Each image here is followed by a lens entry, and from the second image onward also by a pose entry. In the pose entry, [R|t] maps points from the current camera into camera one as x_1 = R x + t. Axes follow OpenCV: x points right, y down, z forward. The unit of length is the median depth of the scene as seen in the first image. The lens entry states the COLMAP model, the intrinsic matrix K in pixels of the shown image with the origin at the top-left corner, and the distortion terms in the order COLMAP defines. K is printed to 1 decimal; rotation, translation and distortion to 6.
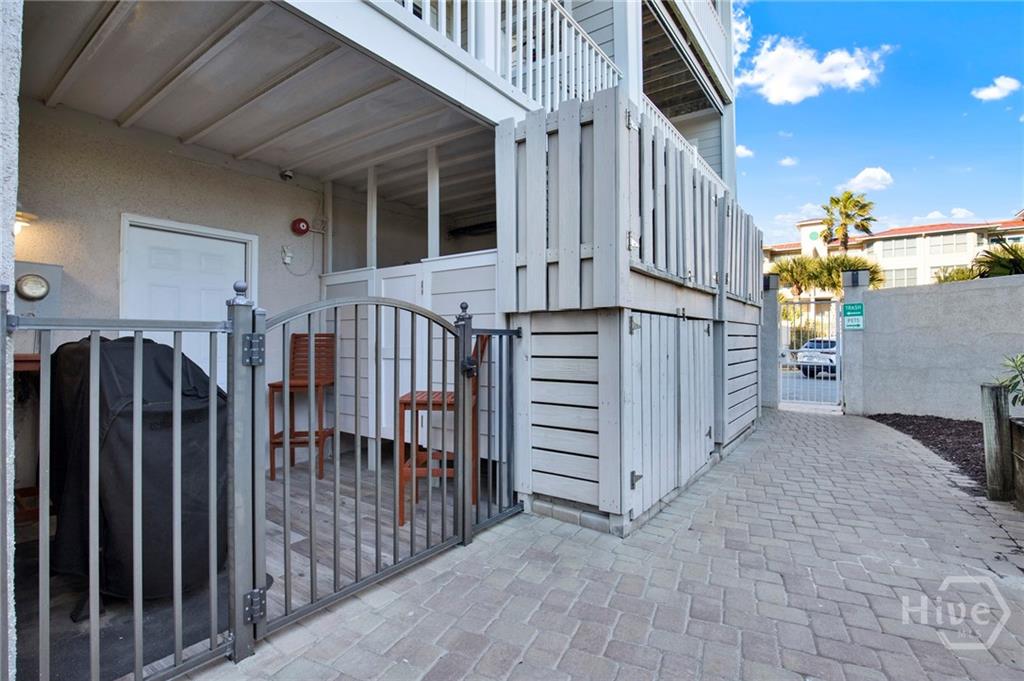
lens RADIAL K [[481.2, 0, 512.6], [0, 481.2, 338.8], [0, 0, 1]] dist [-0.007200, 0.001583]
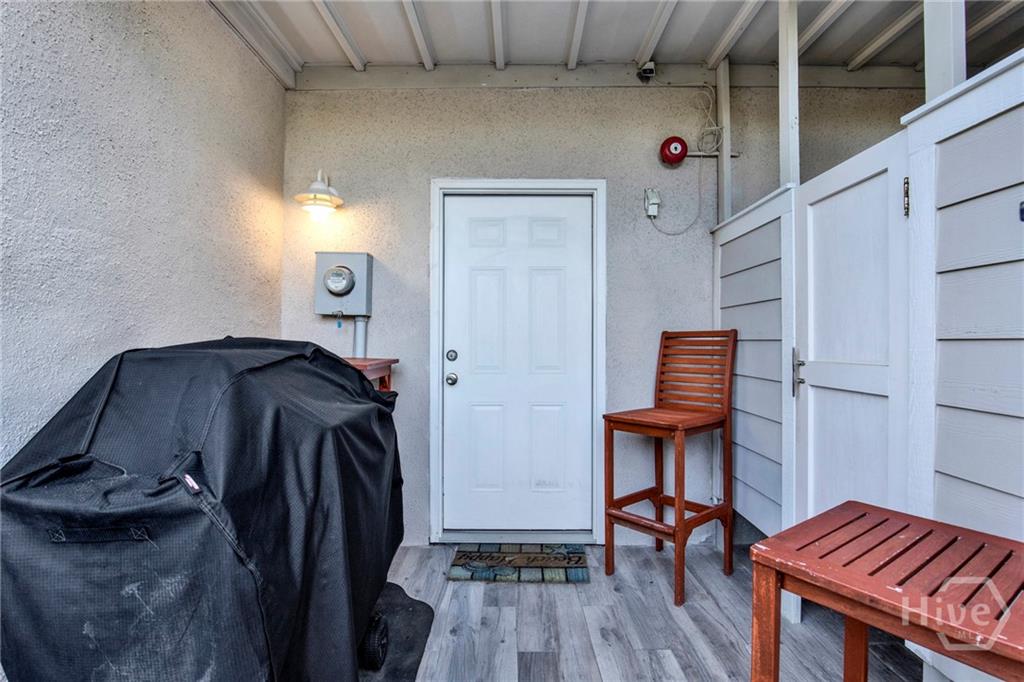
lens RADIAL K [[508.3, 0, 511.8], [0, 508.3, 335.6], [0, 0, 1]] dist [-0.018137, 0.000233]
pose [[0.583725, -0.003433, -0.811945, -0.054042], [0.000171, 0.999992, -0.004105, -0.003308], [0.811952, 0.002257, 0.583720, 0.503830]]
